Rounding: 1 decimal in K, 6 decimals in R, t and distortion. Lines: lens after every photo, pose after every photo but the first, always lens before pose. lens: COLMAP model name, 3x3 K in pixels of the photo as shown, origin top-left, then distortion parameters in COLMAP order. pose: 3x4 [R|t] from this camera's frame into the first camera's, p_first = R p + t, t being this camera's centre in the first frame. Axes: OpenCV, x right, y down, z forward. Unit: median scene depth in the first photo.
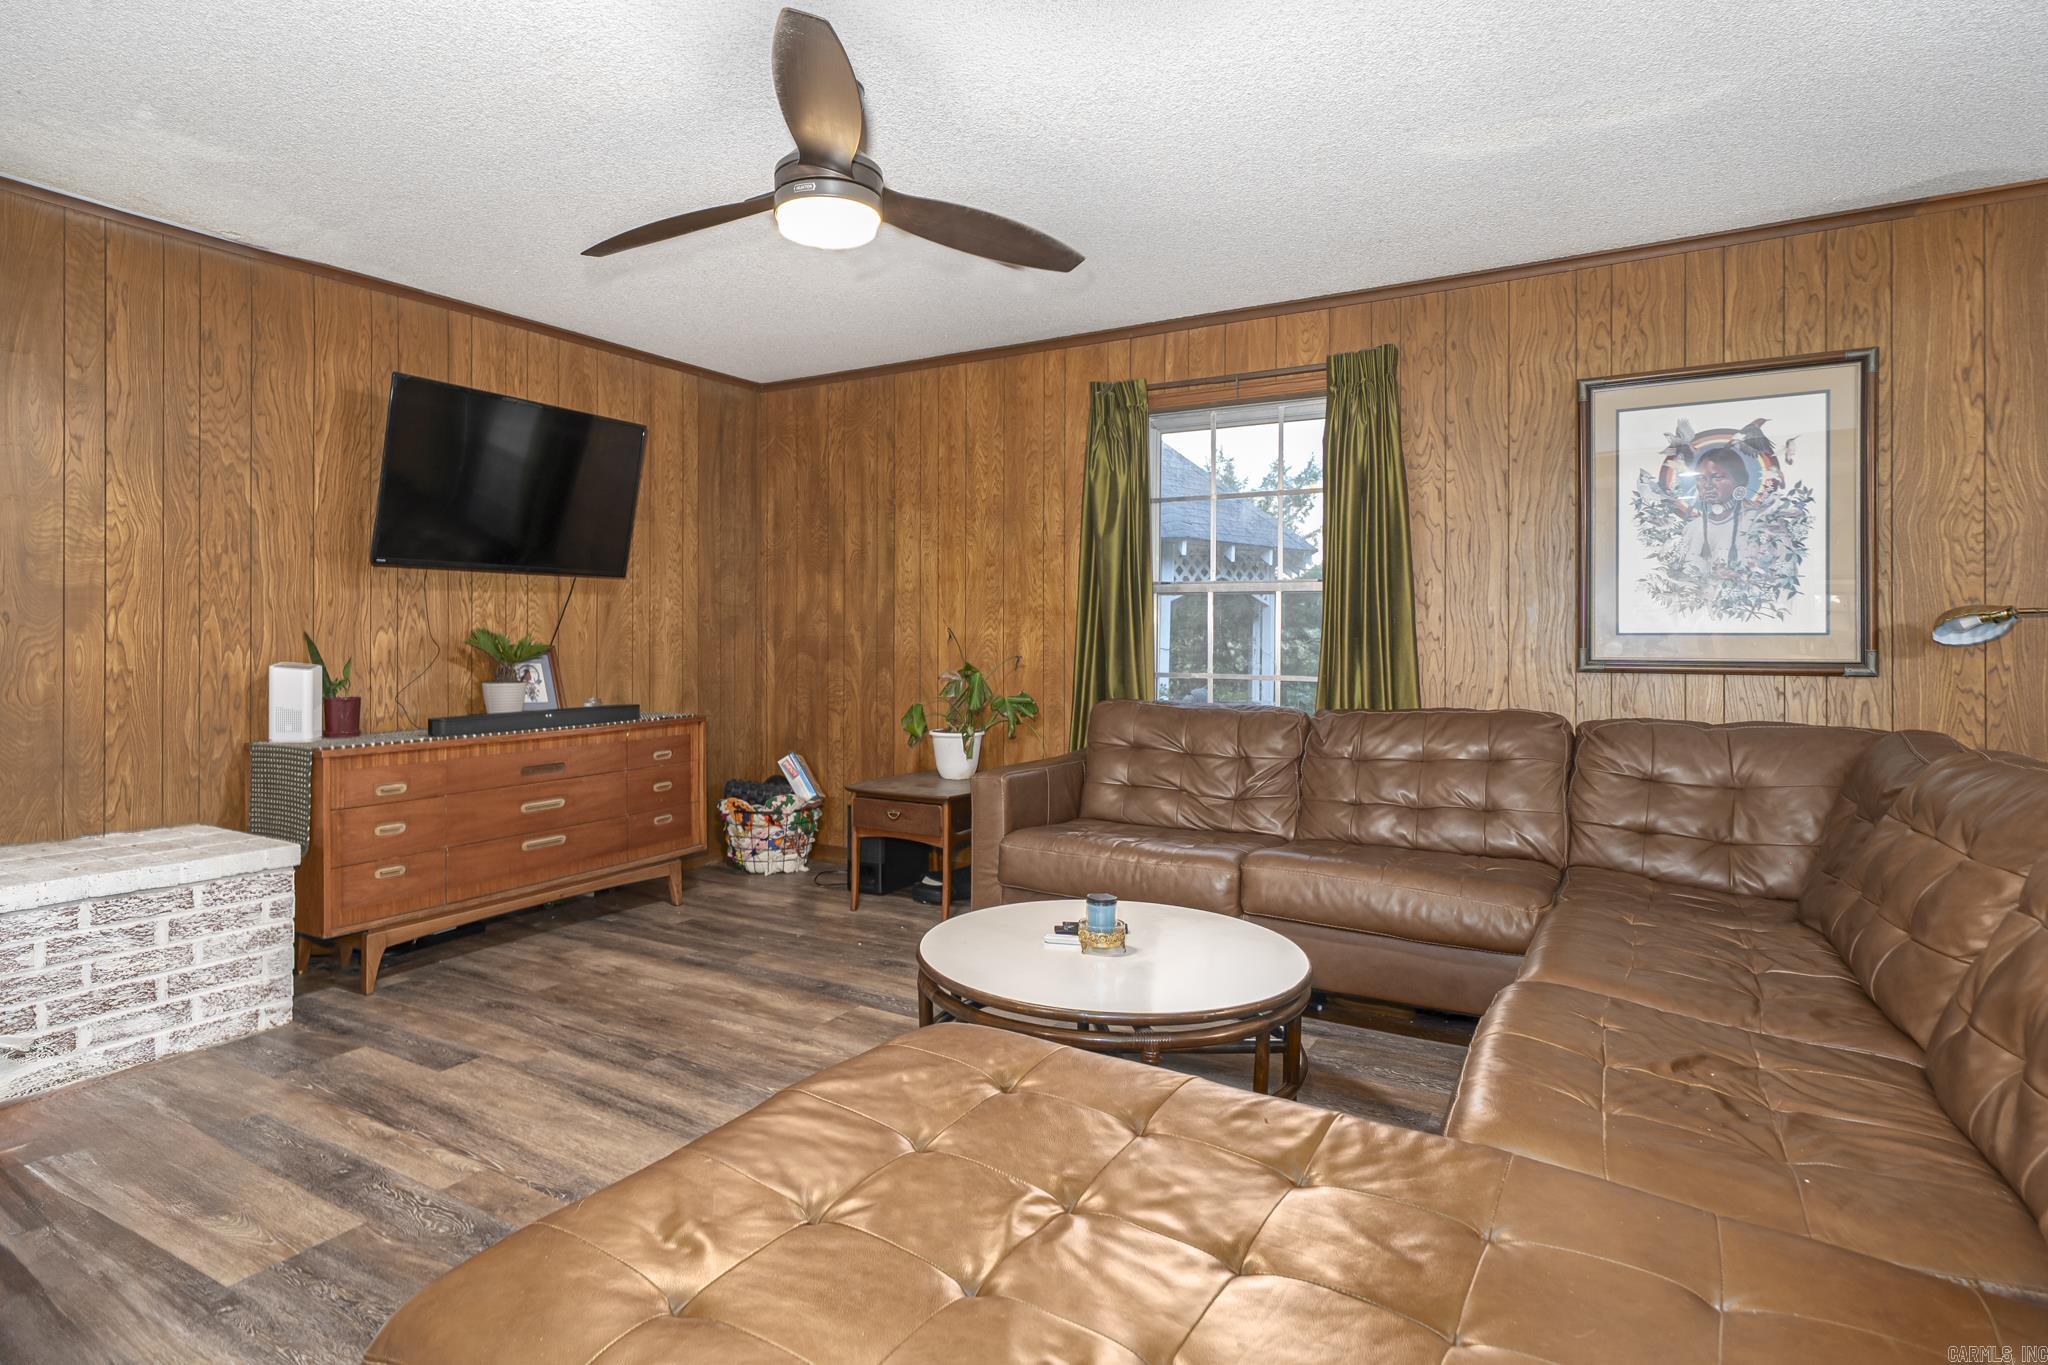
lens RADIAL K [[1079.5, 0, 1018.6], [0, 1079.5, 636.1], [0, 0, 1]] dist [0.001963, 0.000876]
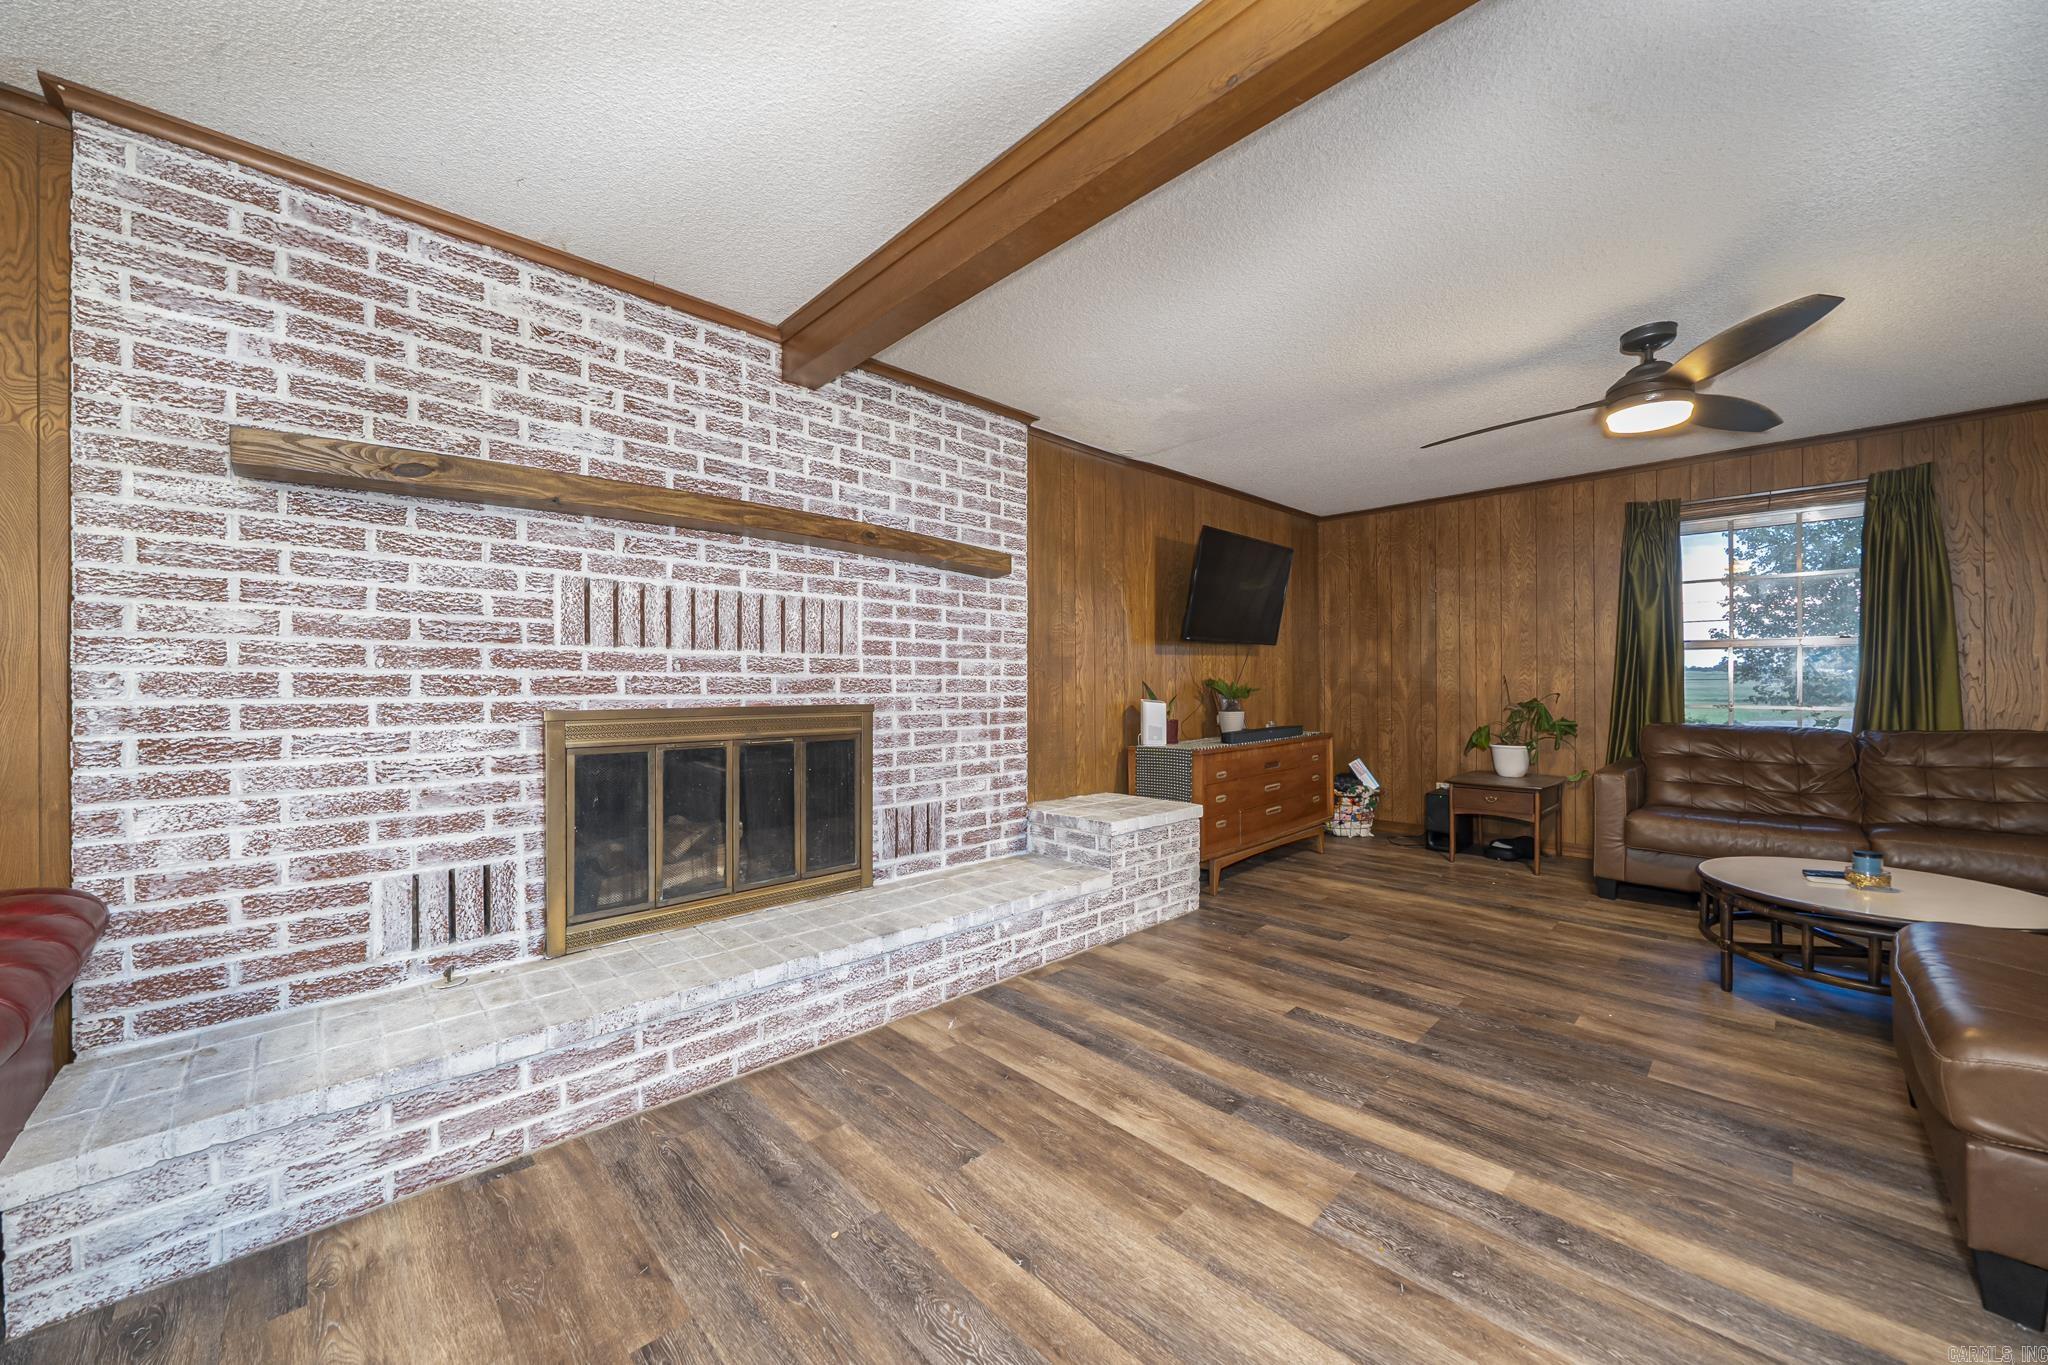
lens RADIAL K [[755.2, 0, 1027.0], [0, 755.2, 684.0], [0, 0, 1]] dist [-0.002813, -0.000216]
pose [[0.972324, -0.009301, -0.233450, -0.548904], [0.009483, 0.999955, -0.000340, -0.000837], [0.233443, -0.001884, 0.972369, -0.190012]]
